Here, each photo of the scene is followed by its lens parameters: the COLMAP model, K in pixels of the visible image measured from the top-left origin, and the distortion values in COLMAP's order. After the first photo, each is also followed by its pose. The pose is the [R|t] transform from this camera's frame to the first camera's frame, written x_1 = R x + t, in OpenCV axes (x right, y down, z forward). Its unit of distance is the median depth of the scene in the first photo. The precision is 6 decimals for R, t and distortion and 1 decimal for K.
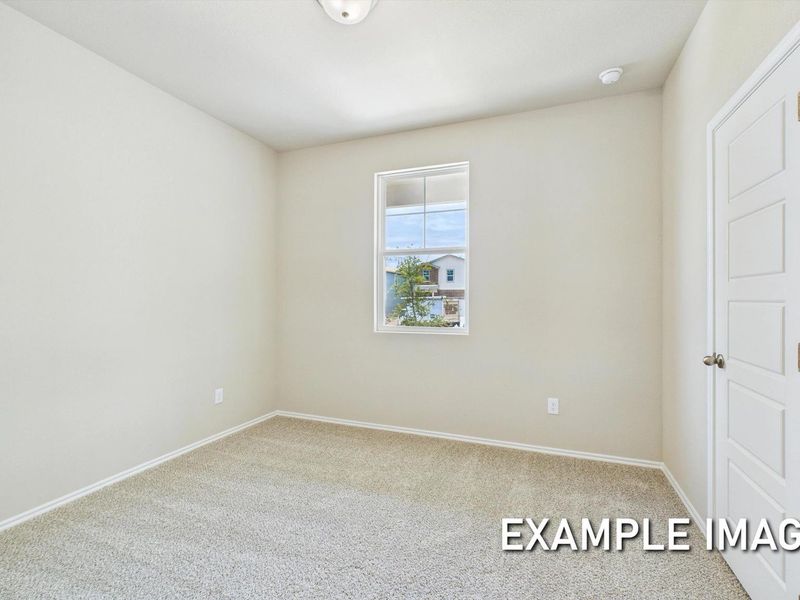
lens RADIAL K [[378.1, 0, 401.3], [0, 378.1, 300.4], [0, 0, 1]] dist [0.004586, -0.003107]
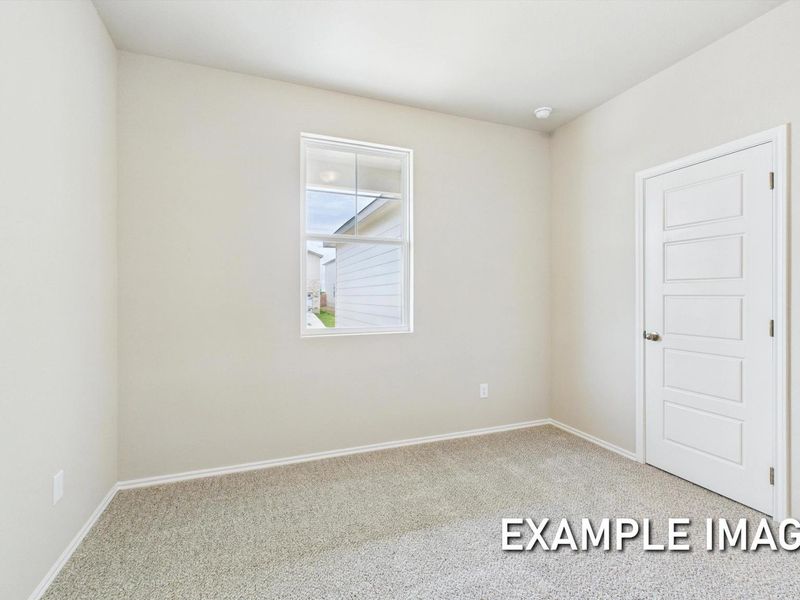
lens RADIAL K [[378.1, 0, 400.7], [0, 378.1, 298.0], [0, 0, 1]] dist [0.004586, -0.003107]
pose [[0.738875, -0.007275, 0.673803, -0.533230], [0.004553, 0.999973, 0.005804, -0.001057], [-0.673827, -0.001220, 0.738888, 0.348096]]
